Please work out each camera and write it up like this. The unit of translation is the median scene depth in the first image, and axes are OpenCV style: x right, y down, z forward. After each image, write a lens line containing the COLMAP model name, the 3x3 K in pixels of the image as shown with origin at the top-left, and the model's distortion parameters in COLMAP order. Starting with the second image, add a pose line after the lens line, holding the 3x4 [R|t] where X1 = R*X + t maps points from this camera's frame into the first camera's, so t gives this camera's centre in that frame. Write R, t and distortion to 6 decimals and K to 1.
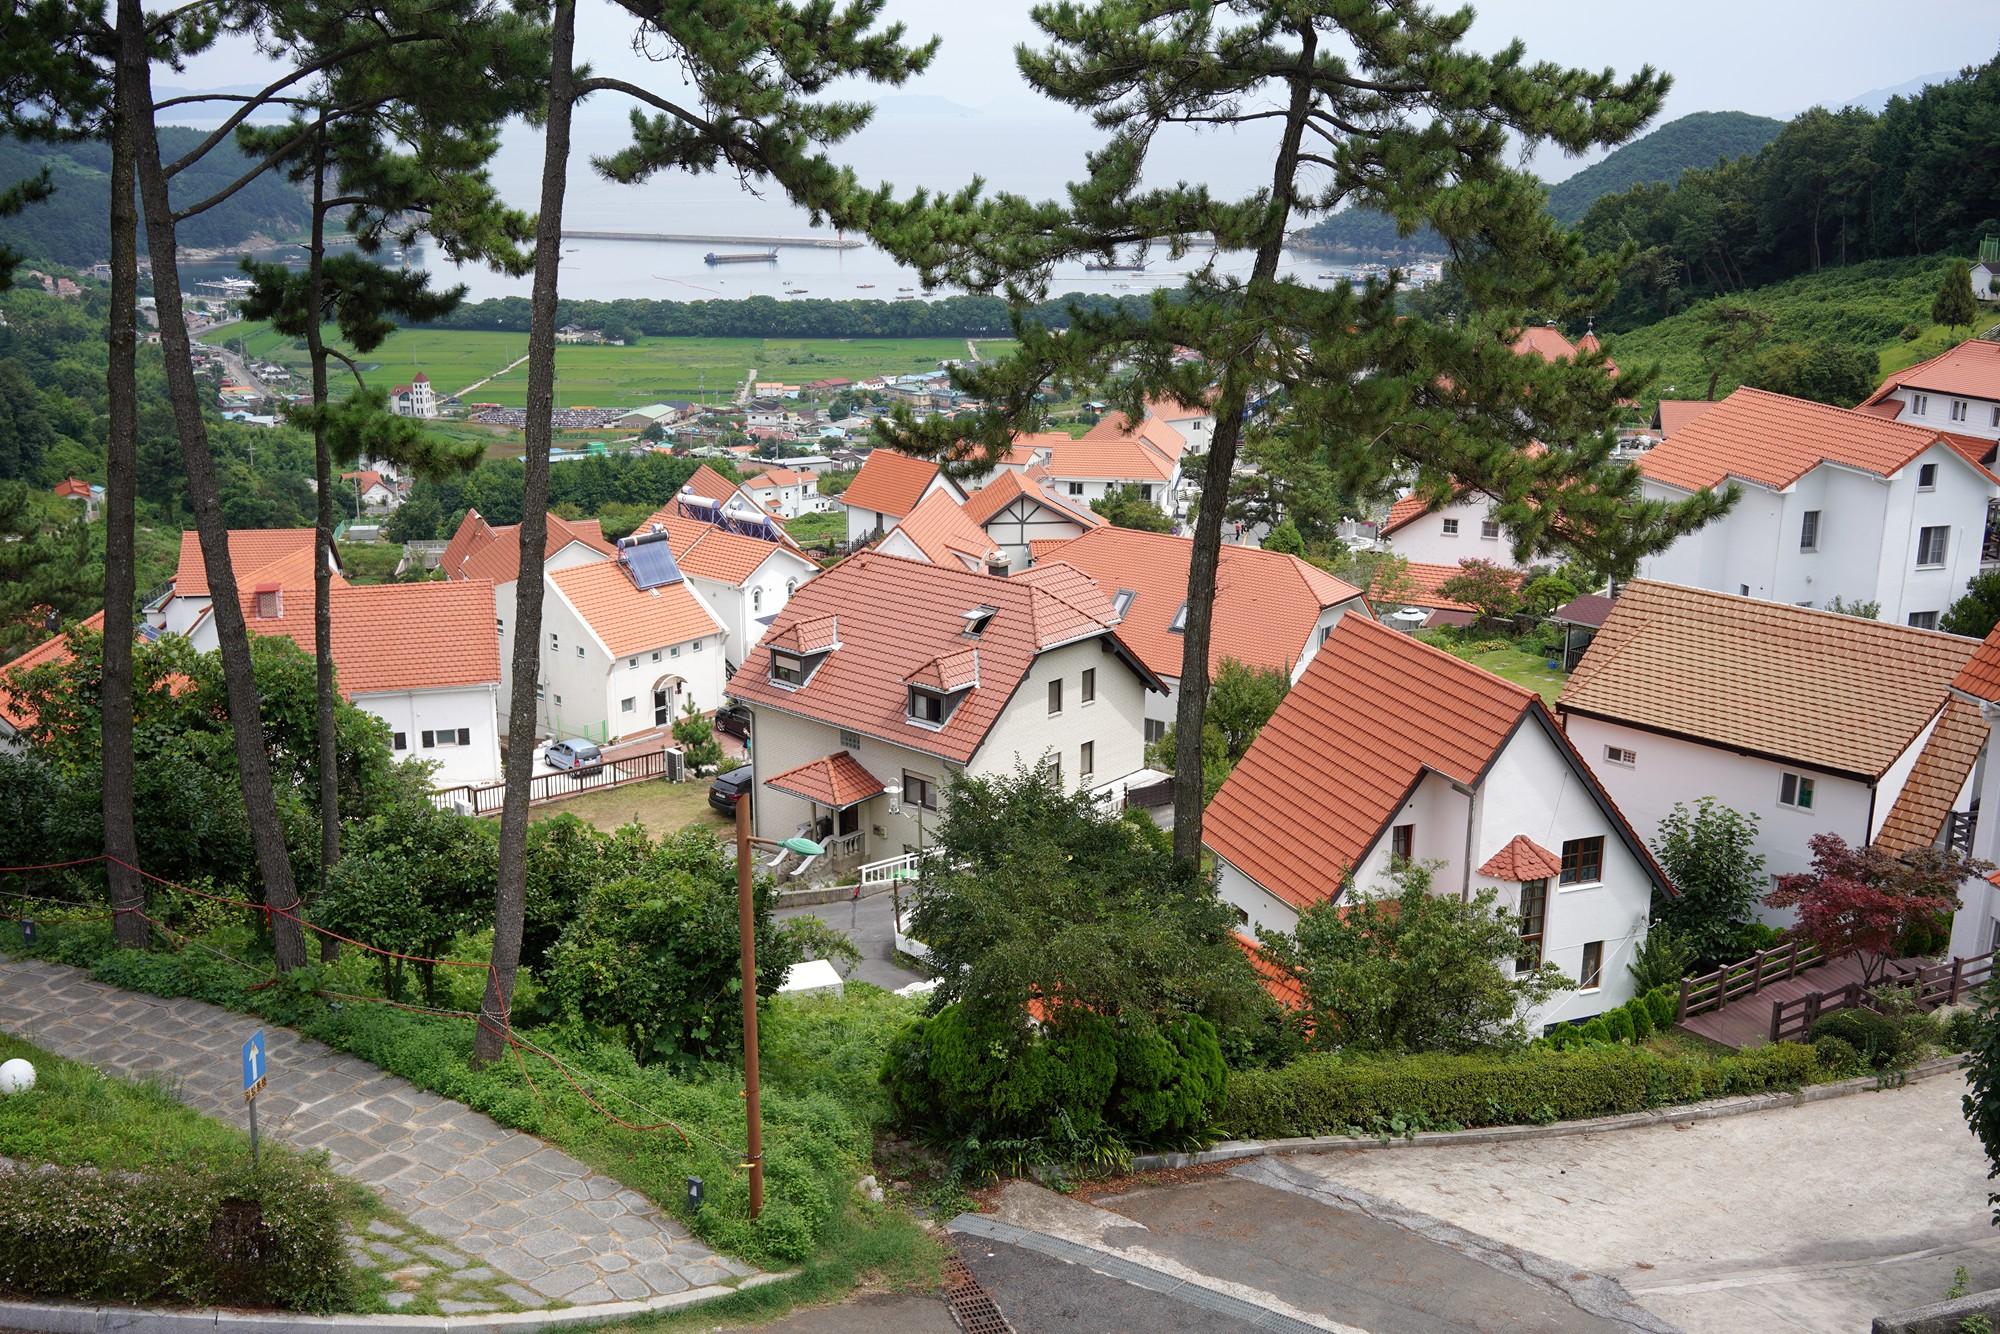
lens RADIAL K [[2012.7, 0, 1000.9], [0, 2012.7, 688.9], [0, 0, 1]] dist [0.048670, -0.213624]
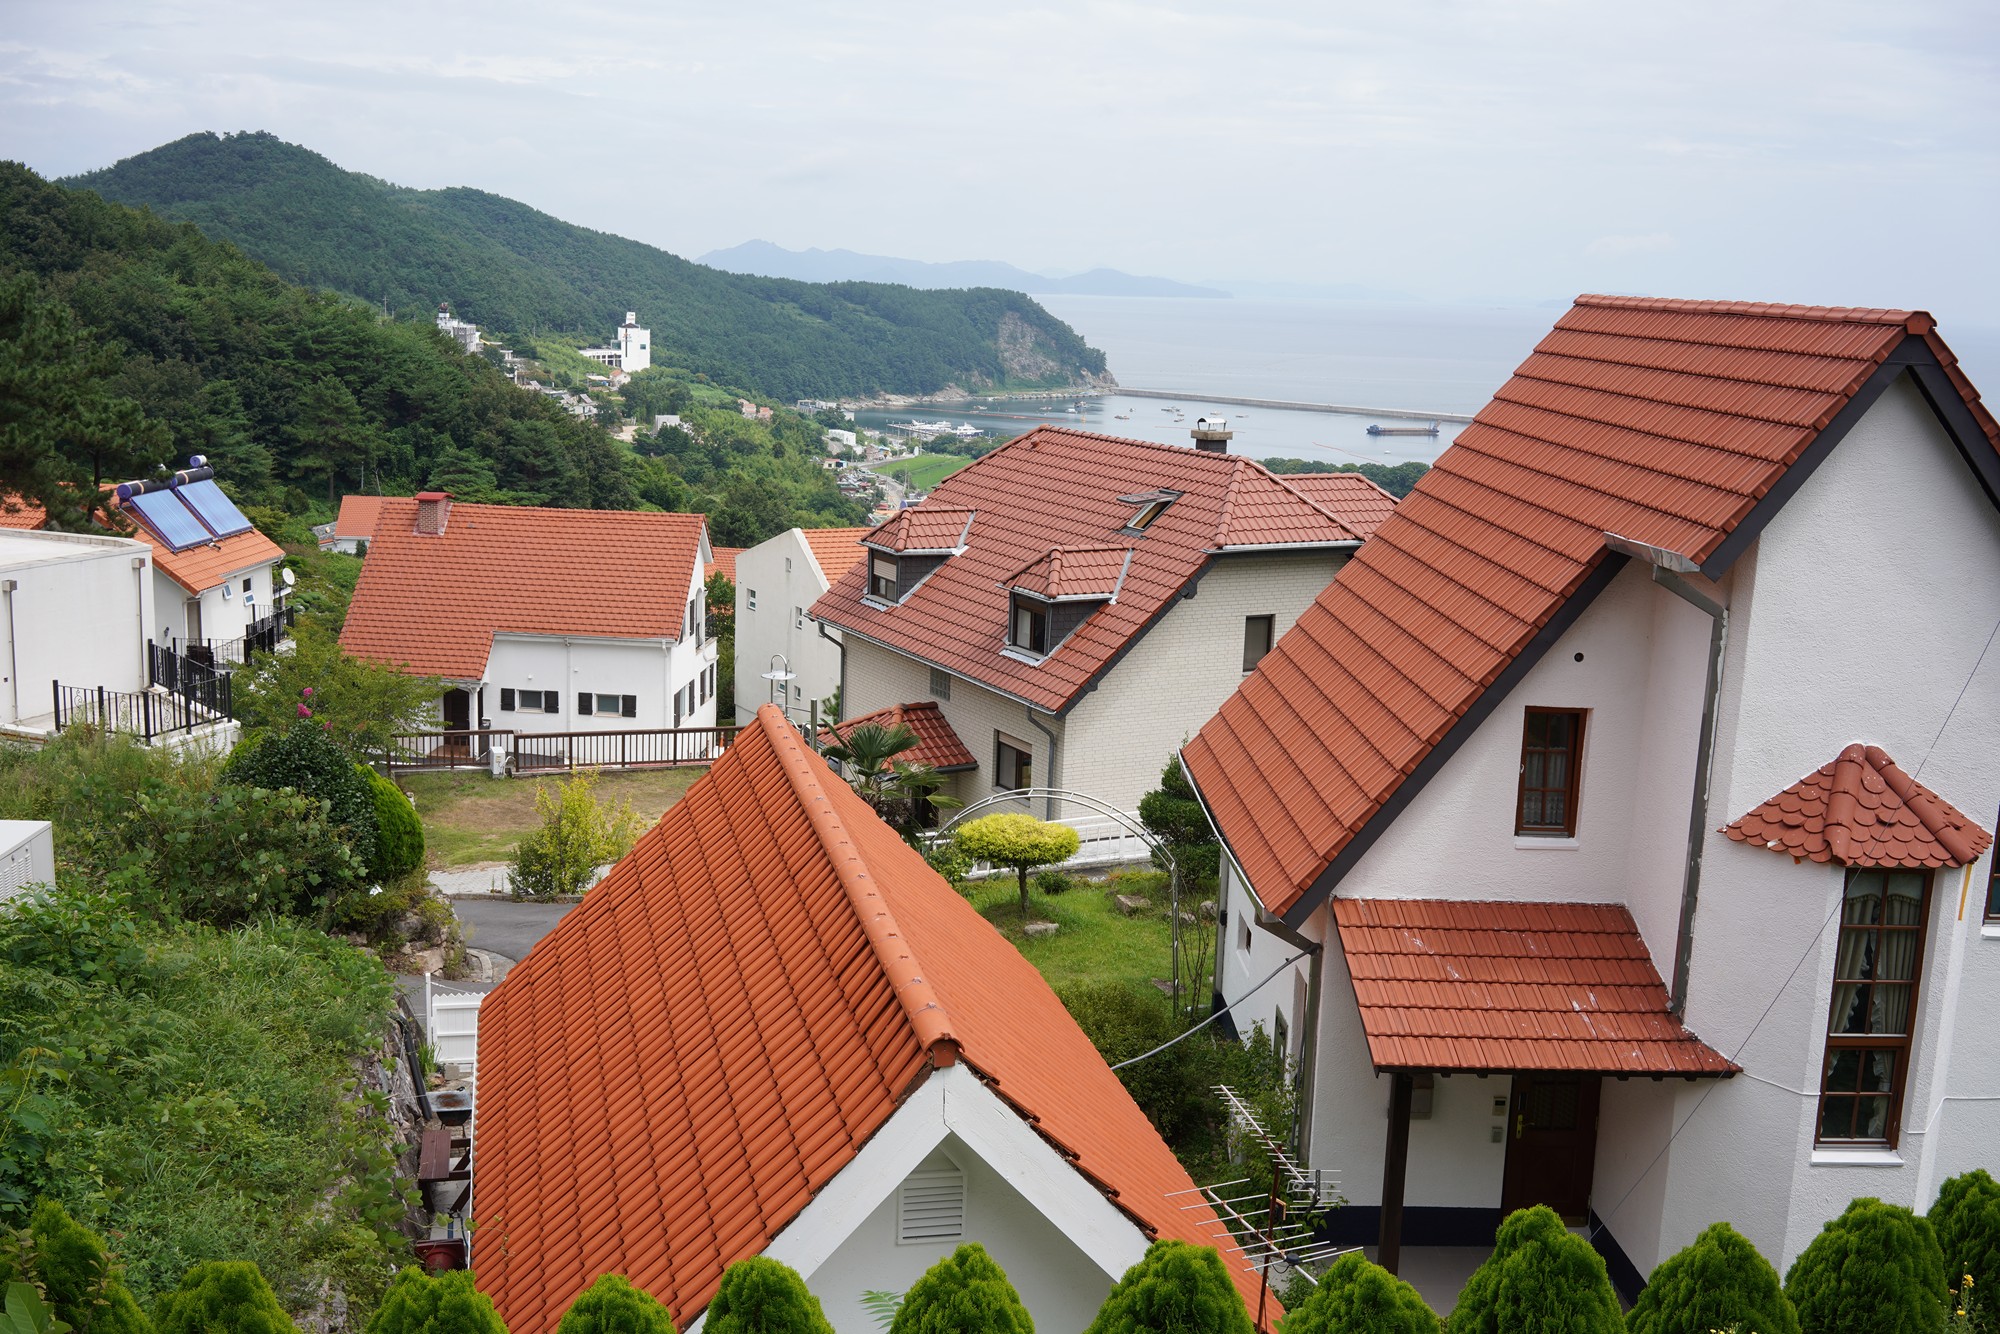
lens RADIAL K [[2012.7, 0, 1000.9], [0, 2012.7, 688.9], [0, 0, 1]] dist [0.048670, -0.213624]
pose [[0.944243, 0.093976, -0.315554, 0.240196], [-0.121436, 0.990235, -0.068472, 0.112350], [0.306038, 0.102974, 0.946434, 0.657151]]
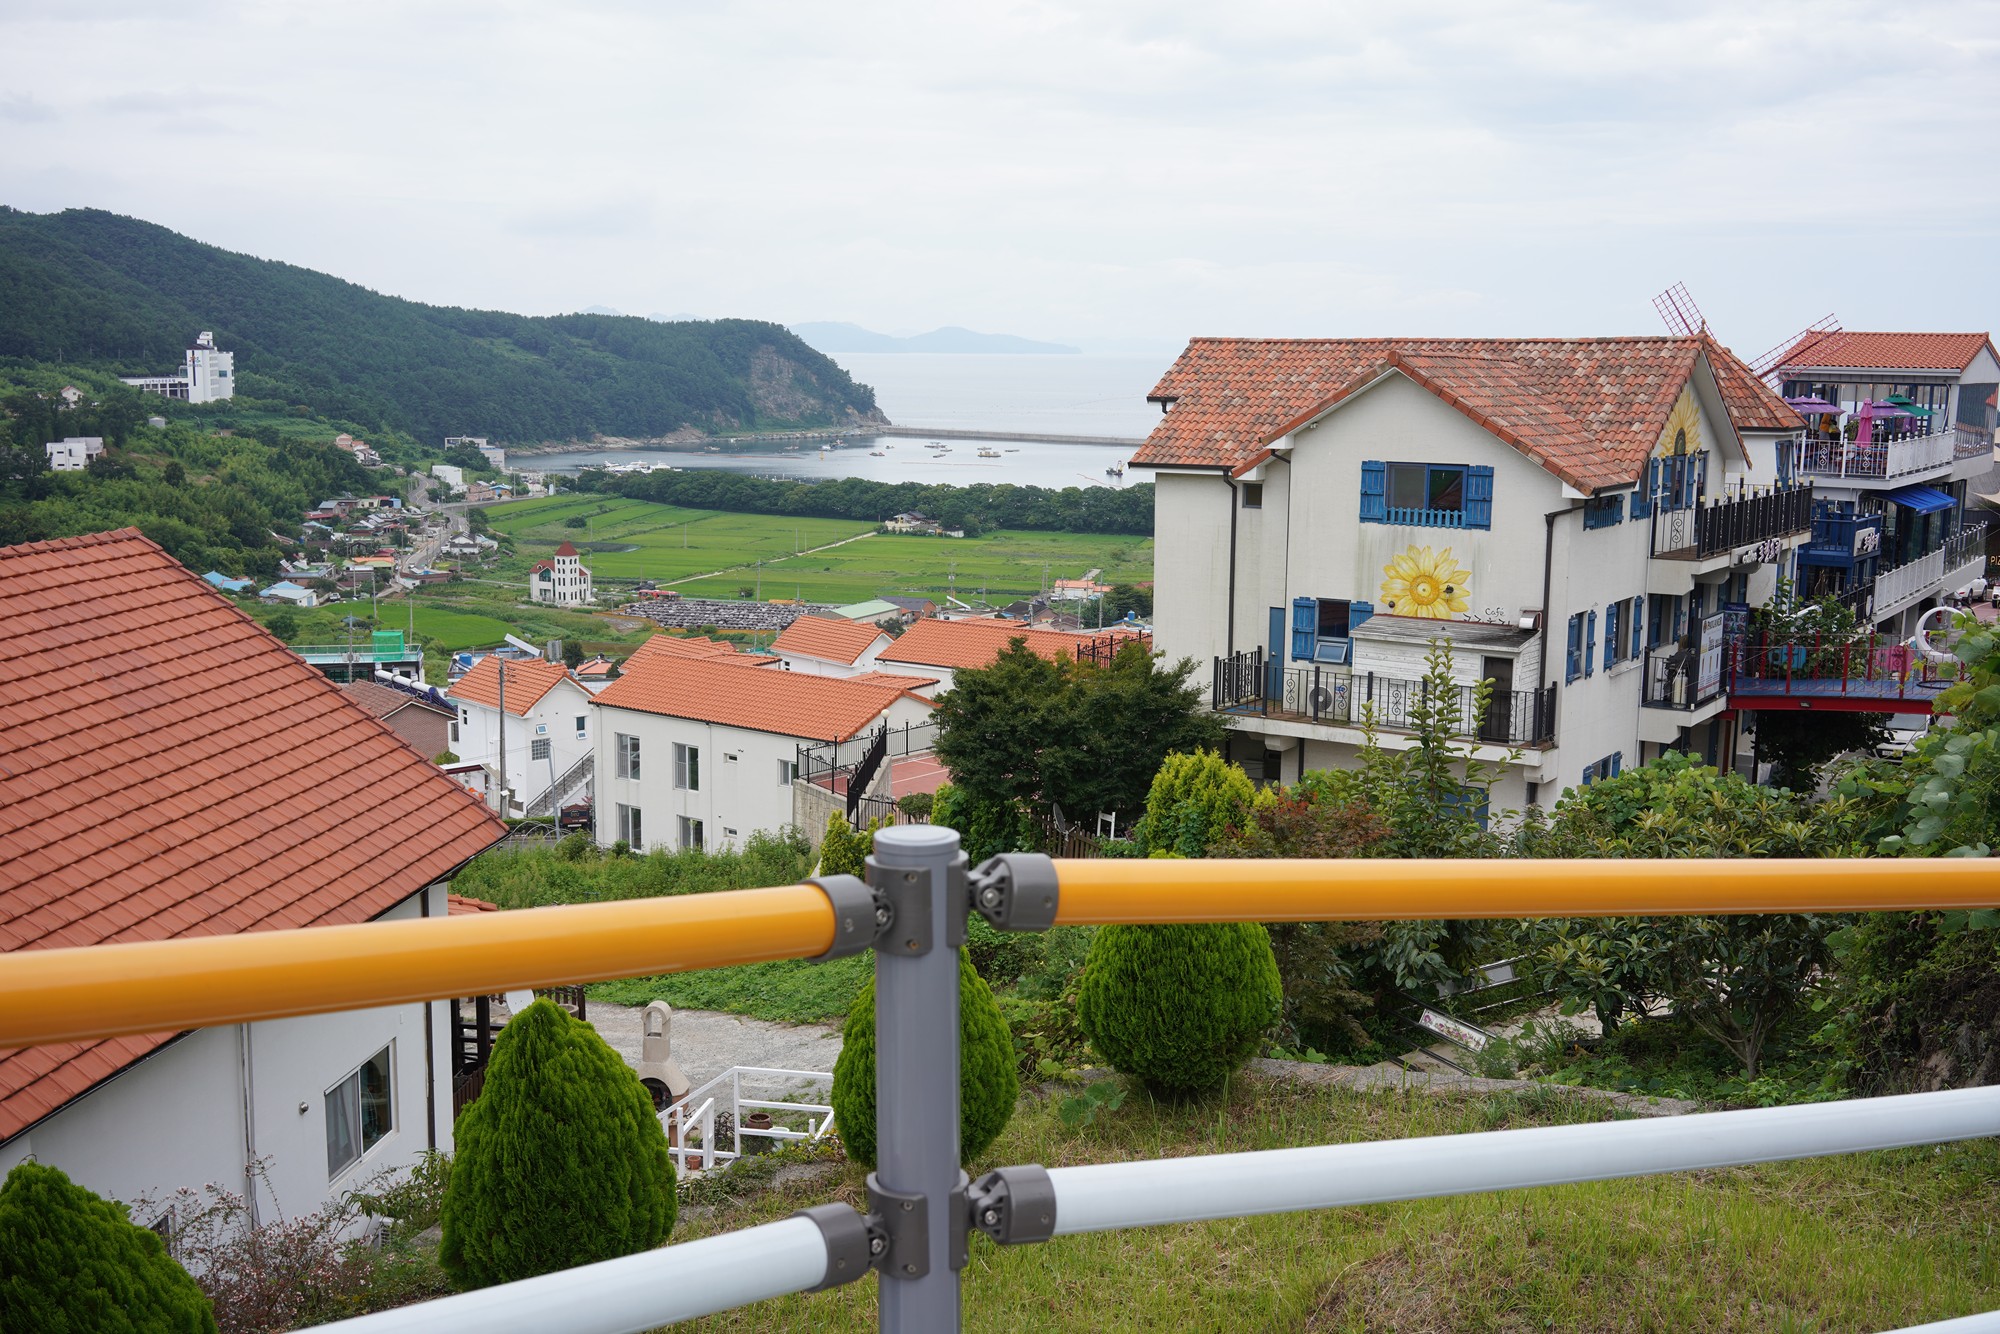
lens RADIAL K [[2005.3, 0, 1000.0], [0, 2005.3, 667.0], [0, 0, 1]] dist [0.042608, -0.211568]
pose [[0.964136, 0.048834, -0.260879, 0.753401], [-0.081356, 0.989987, -0.115356, -0.740844], [0.252634, 0.132443, 0.958455, 6.131848]]
